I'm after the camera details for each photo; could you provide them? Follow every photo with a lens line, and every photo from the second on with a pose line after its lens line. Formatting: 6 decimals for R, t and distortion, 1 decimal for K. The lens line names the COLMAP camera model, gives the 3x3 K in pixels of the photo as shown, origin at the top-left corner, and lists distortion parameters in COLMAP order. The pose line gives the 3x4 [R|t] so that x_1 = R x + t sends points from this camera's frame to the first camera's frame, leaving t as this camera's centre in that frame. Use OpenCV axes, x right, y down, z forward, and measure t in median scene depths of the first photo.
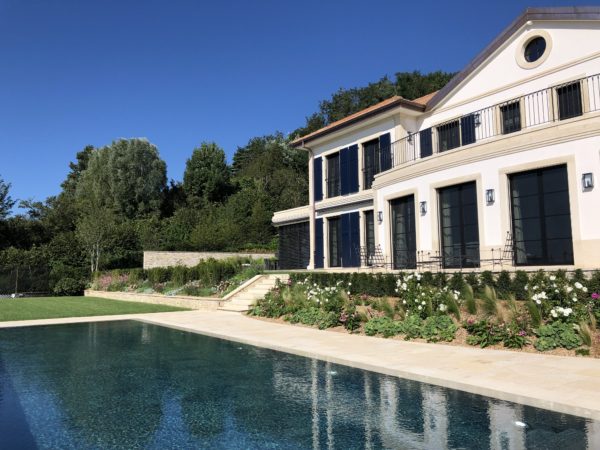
lens RADIAL K [[477.4, 0, 300.6], [0, 477.4, 225.6], [0, 0, 1]] dist [0.029186, -0.008303]
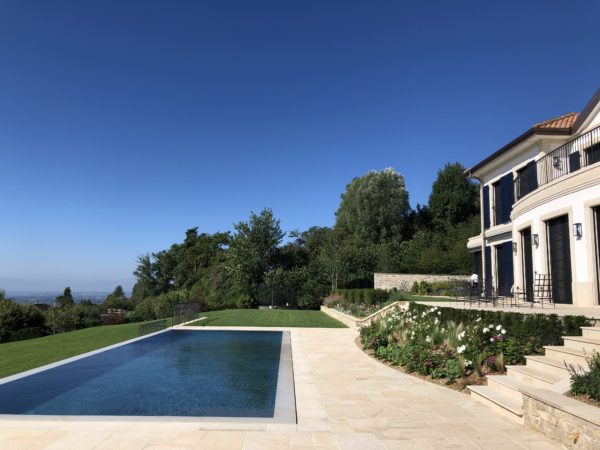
lens RADIAL K [[477.4, 0, 299.0], [0, 477.4, 224.0], [0, 0, 1]] dist [0.029186, -0.008303]
pose [[0.832574, -0.048157, -0.551816, 0.156185], [0.026545, 0.998538, -0.047091, -0.014567], [0.553277, 0.024559, 0.832635, -0.039494]]
